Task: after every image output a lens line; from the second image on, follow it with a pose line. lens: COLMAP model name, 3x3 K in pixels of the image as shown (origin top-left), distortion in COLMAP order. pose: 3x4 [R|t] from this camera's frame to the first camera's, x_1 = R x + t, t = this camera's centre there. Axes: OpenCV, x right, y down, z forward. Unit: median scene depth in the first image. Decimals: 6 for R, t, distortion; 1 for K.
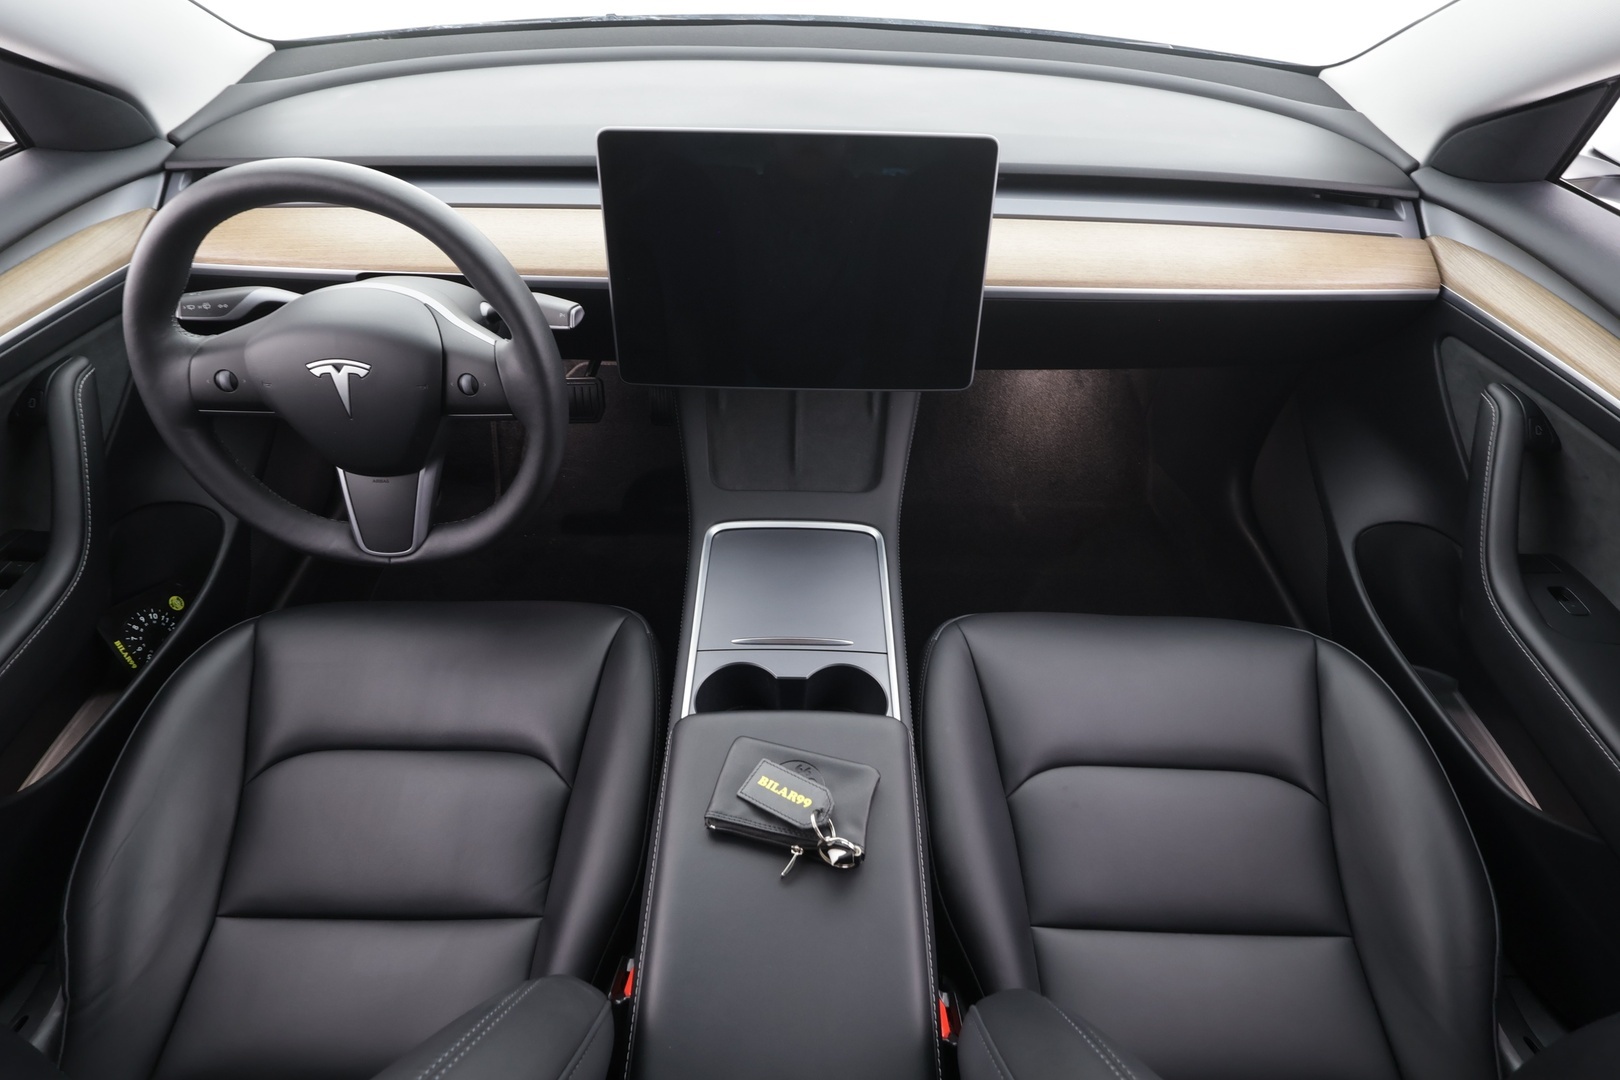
lens RADIAL K [[838.5, 0, 809.1], [0, 838.5, 544.8], [0, 0, 1]] dist [-0.002059, -0.001707]
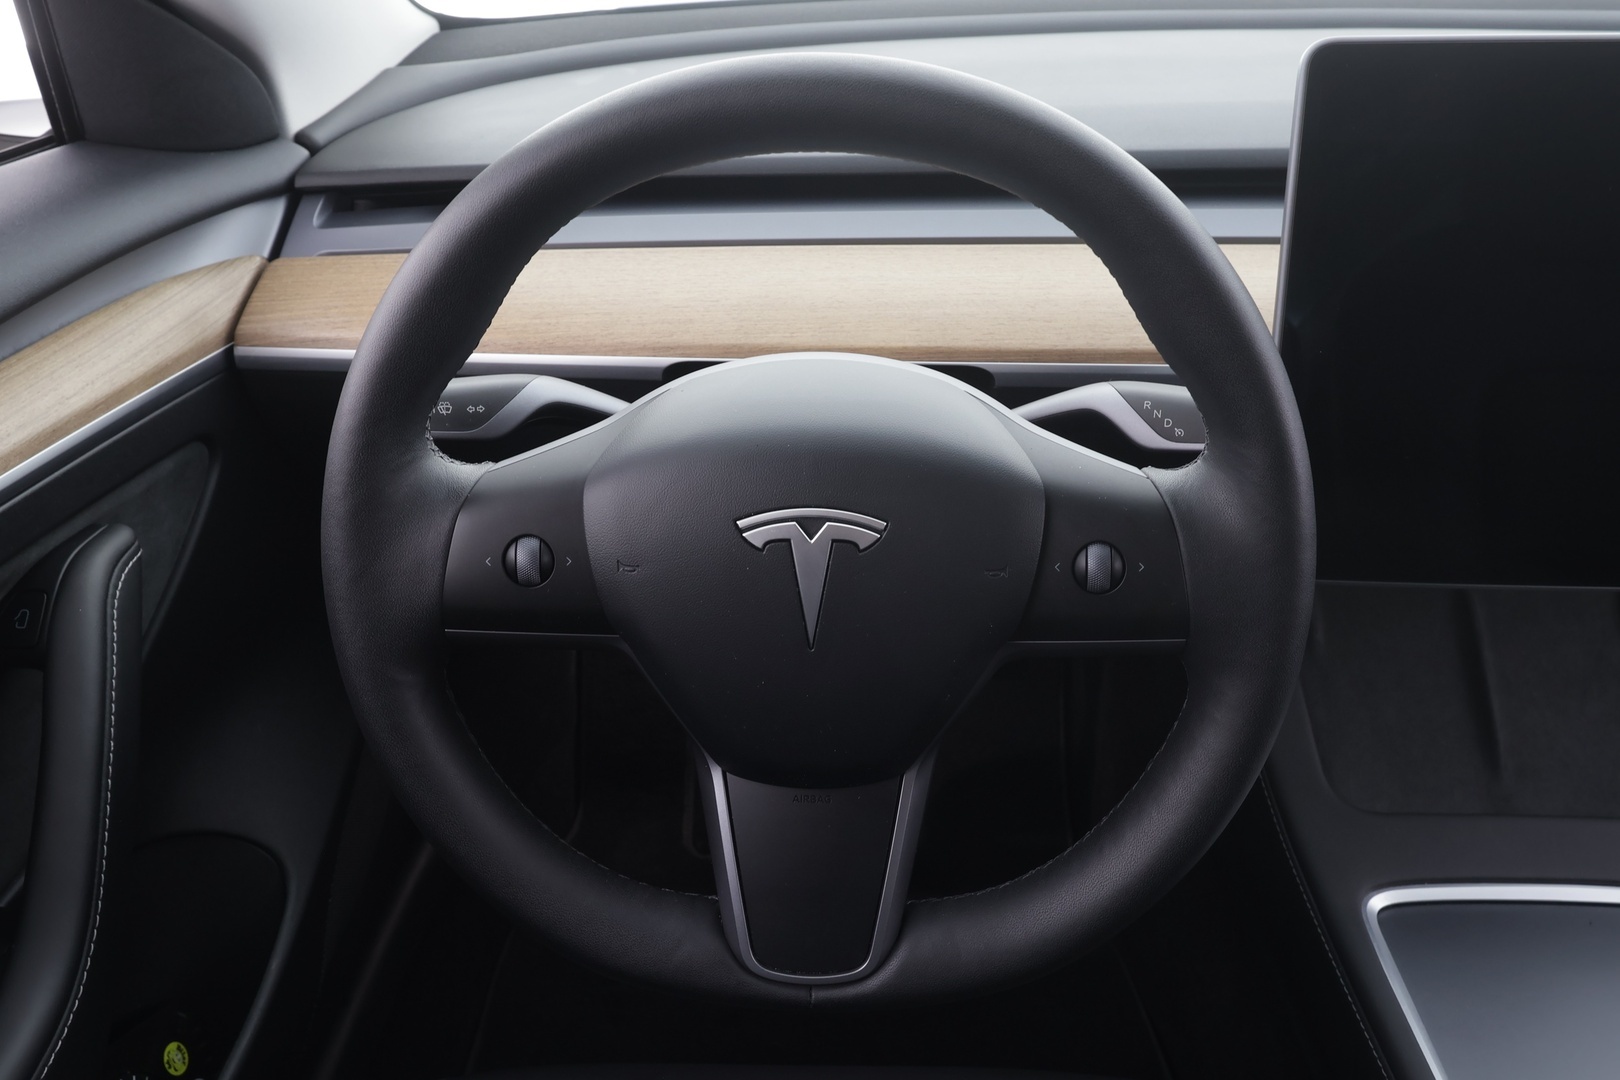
lens RADIAL K [[1293.1, 0, 811.4], [0, 1293.1, 538.2], [0, 0, 1]] dist [-0.008033, -0.004450]
pose [[0.998607, -0.006630, -0.052355, -0.455124], [-0.006885, 0.967228, -0.253815, -0.036046], [0.052322, 0.253822, 0.965835, 0.325634]]
